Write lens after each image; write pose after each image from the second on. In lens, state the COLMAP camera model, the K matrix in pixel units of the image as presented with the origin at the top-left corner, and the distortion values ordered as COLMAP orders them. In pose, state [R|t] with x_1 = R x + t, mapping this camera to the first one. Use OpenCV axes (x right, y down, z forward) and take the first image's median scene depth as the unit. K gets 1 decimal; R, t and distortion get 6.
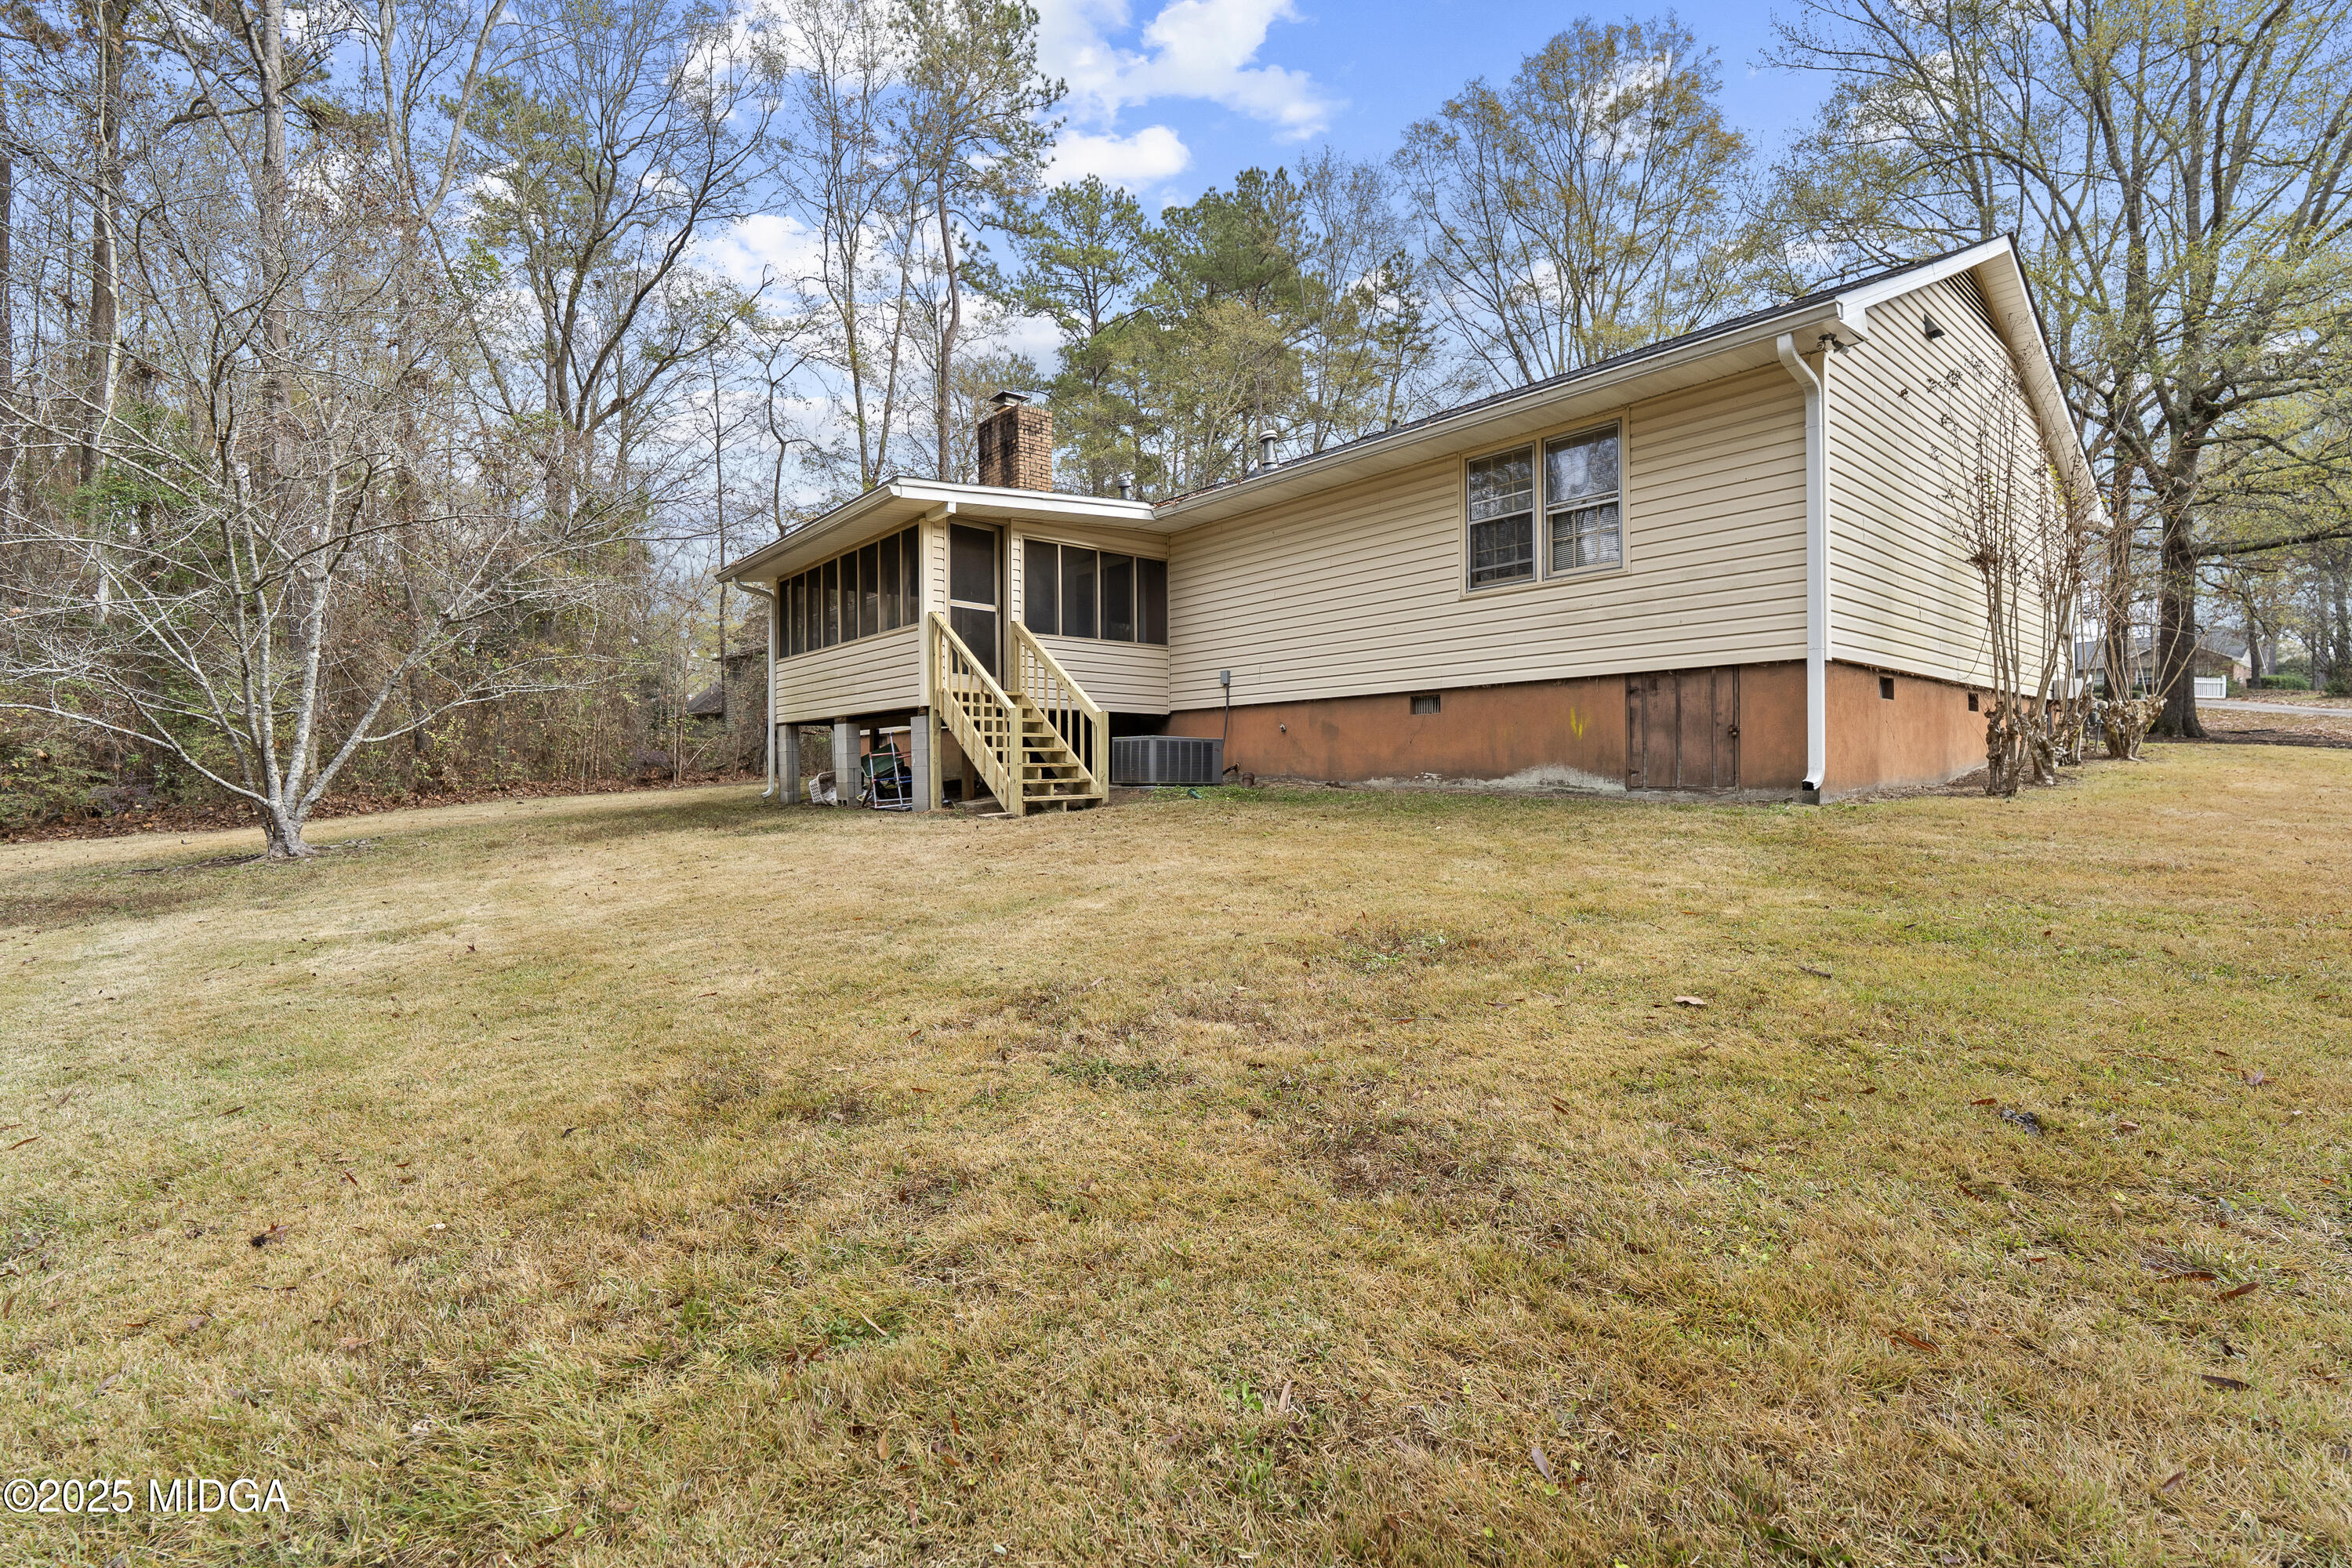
lens RADIAL K [[1061.6, 0, 1178.1], [0, 1061.6, 779.3], [0, 0, 1]] dist [-0.009814, 0.002526]
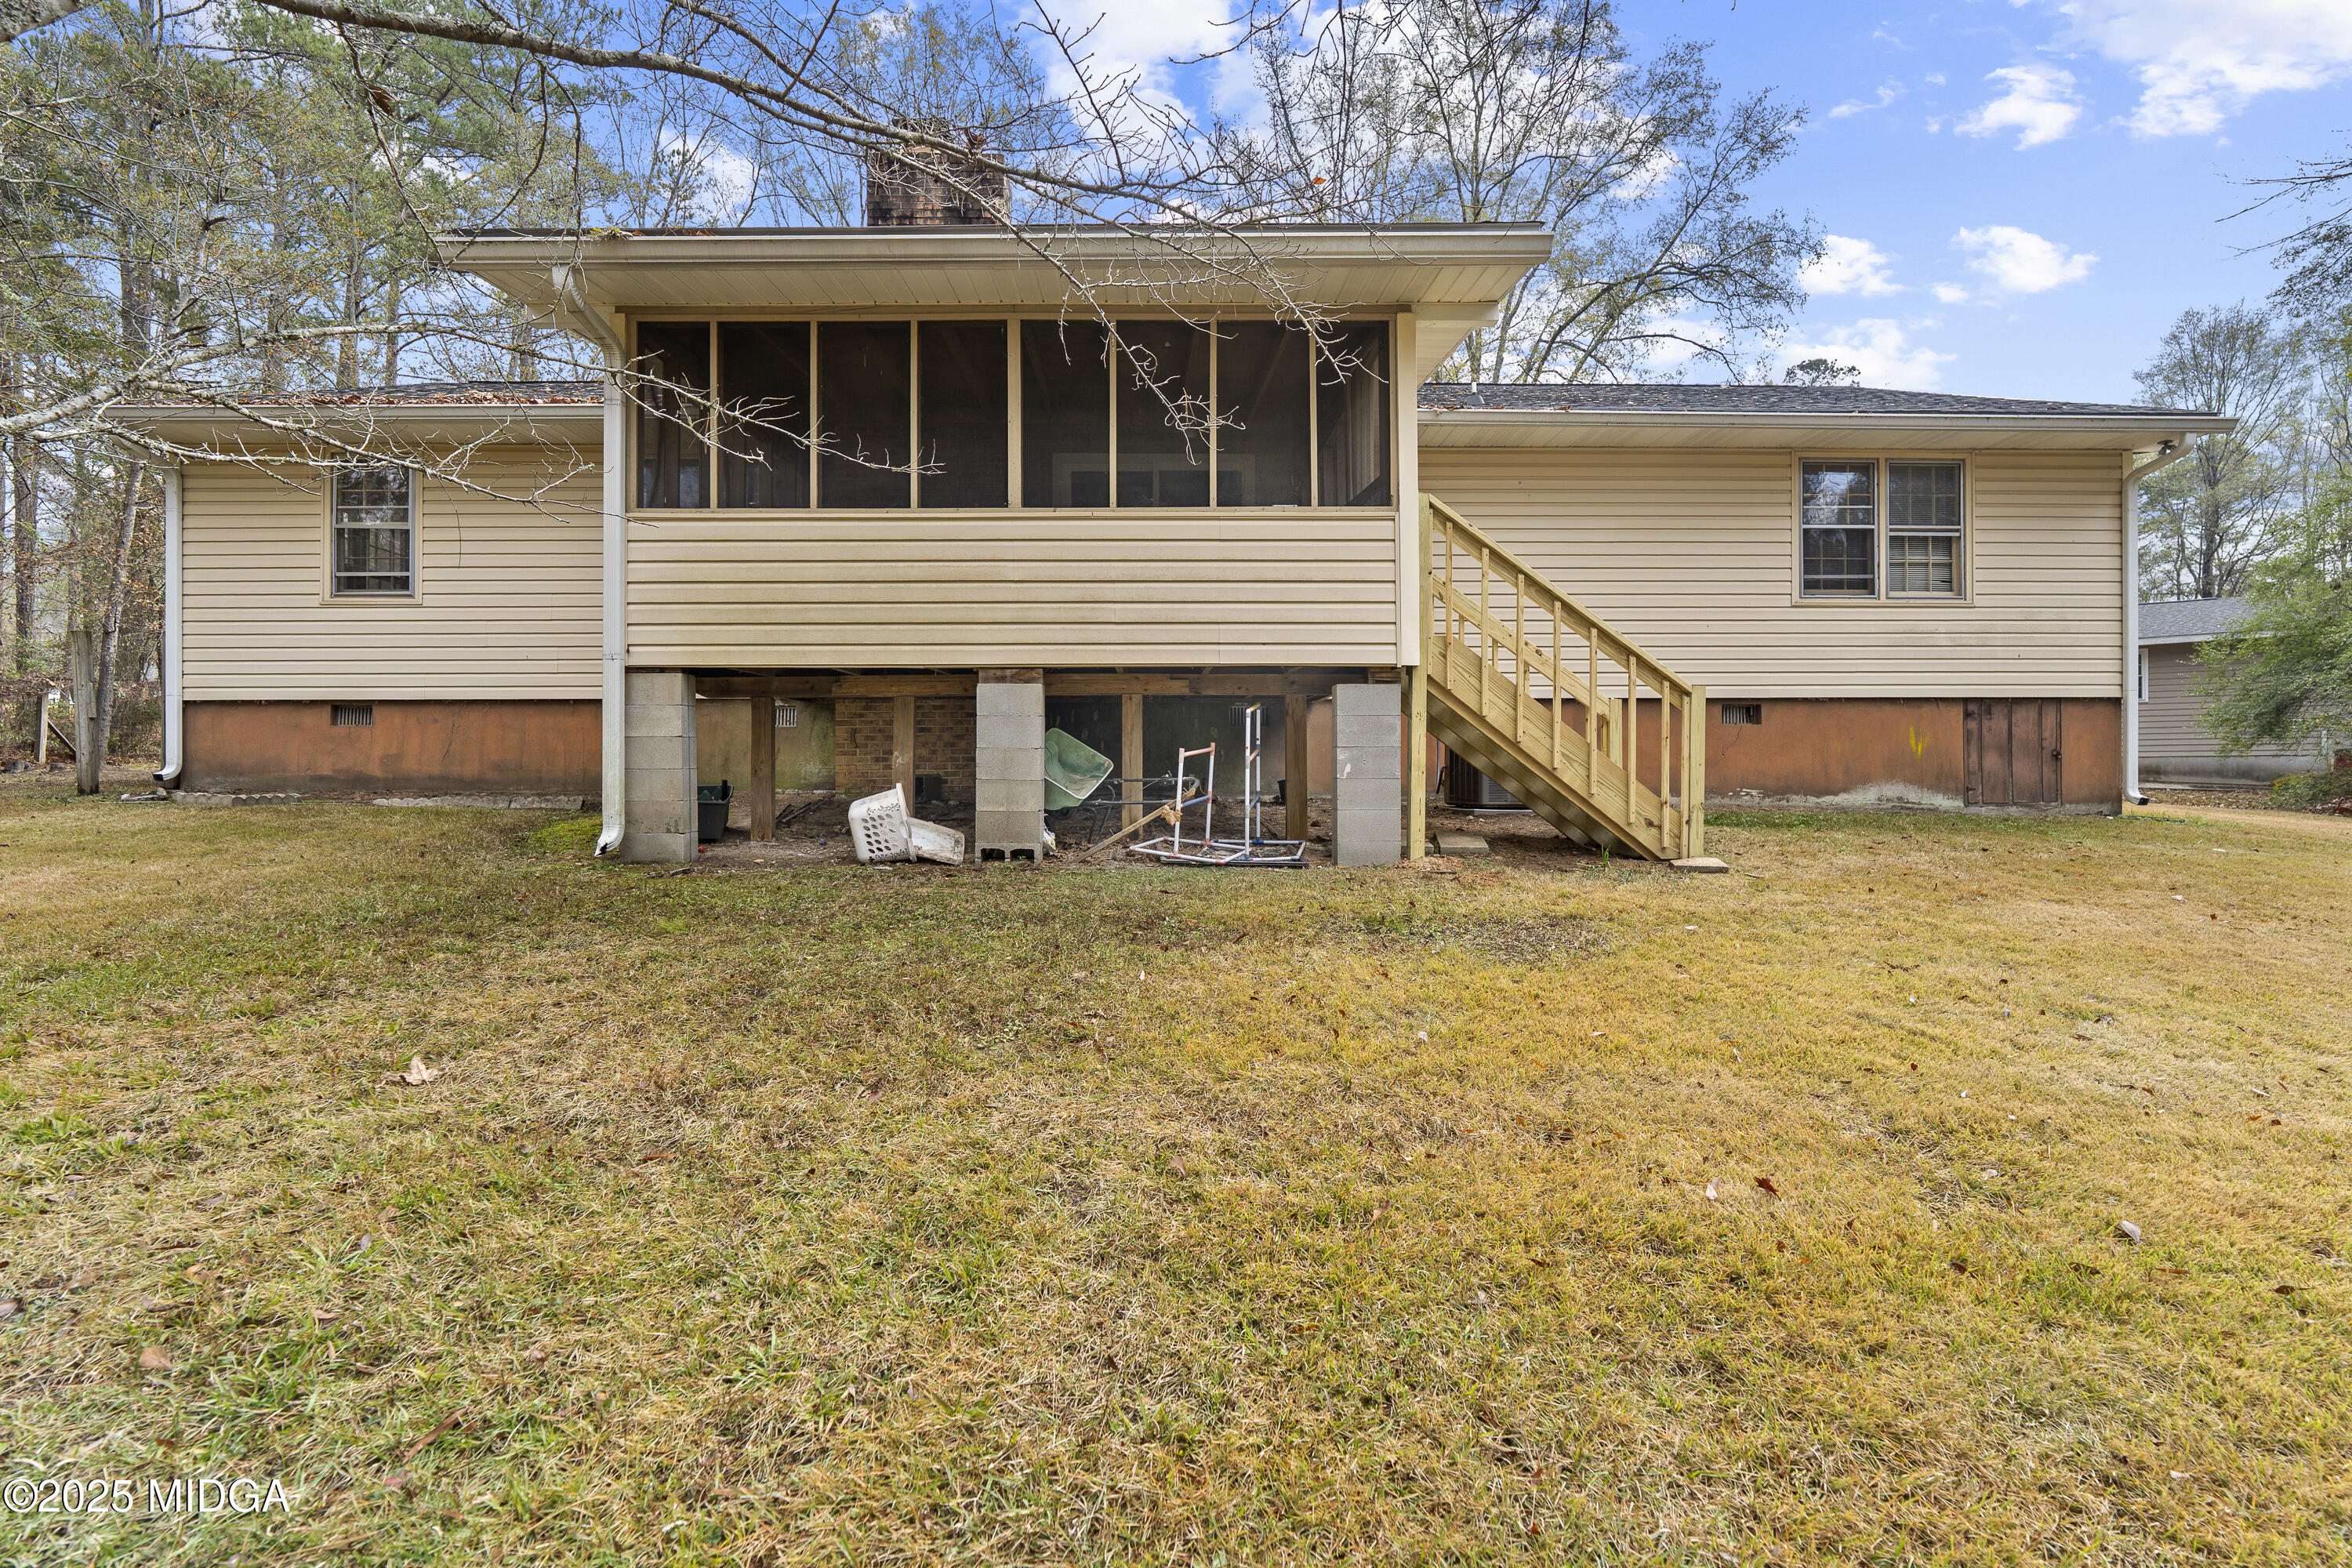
lens RADIAL K [[1061.6, 0, 1170.7], [0, 1061.6, 784.5], [0, 0, 1]] dist [-0.009814, 0.002526]
pose [[0.630846, 0.003357, 0.775900, -0.857883], [0.000444, 0.999989, -0.004688, -0.006546], [-0.775908, 0.003302, 0.630838, 0.885189]]
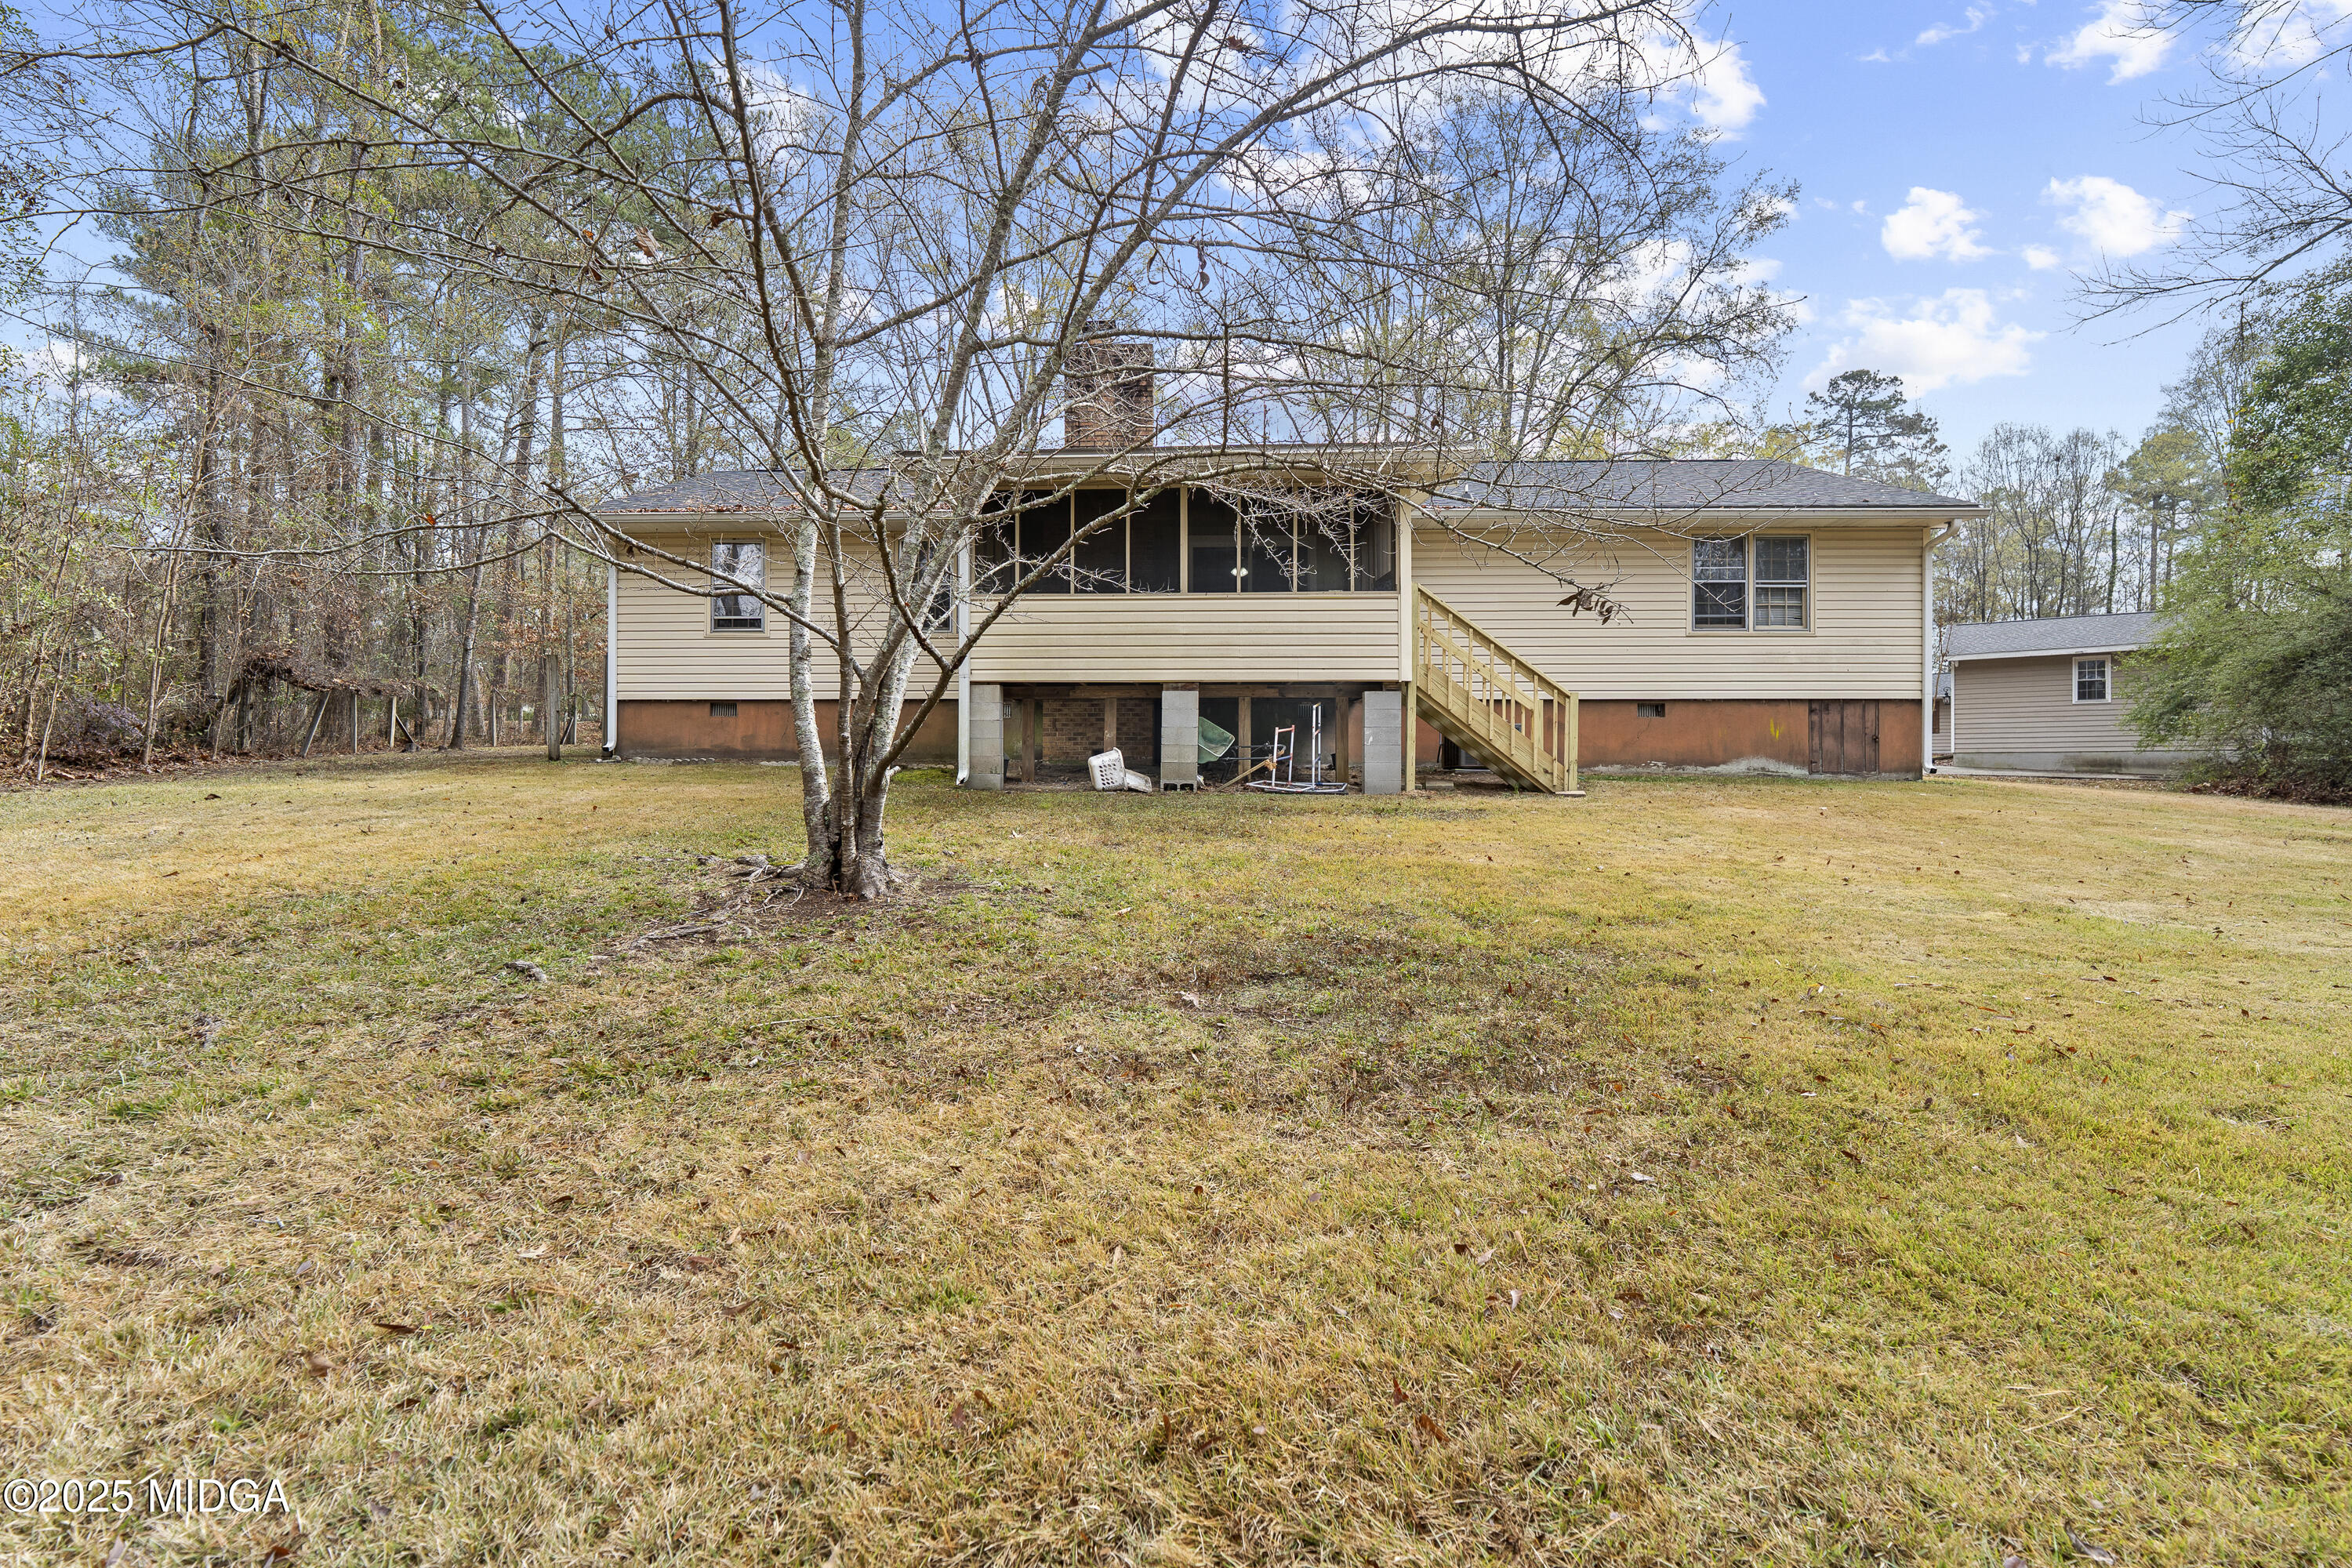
lens RADIAL K [[1061.6, 0, 1182.5], [0, 1061.6, 785.0], [0, 0, 1]] dist [-0.009814, 0.002526]
pose [[0.663145, 0.005138, 0.748473, -1.261038], [-0.003837, 0.999987, -0.003465, 0.033105], [-0.748481, -0.000574, 0.663156, 0.613964]]
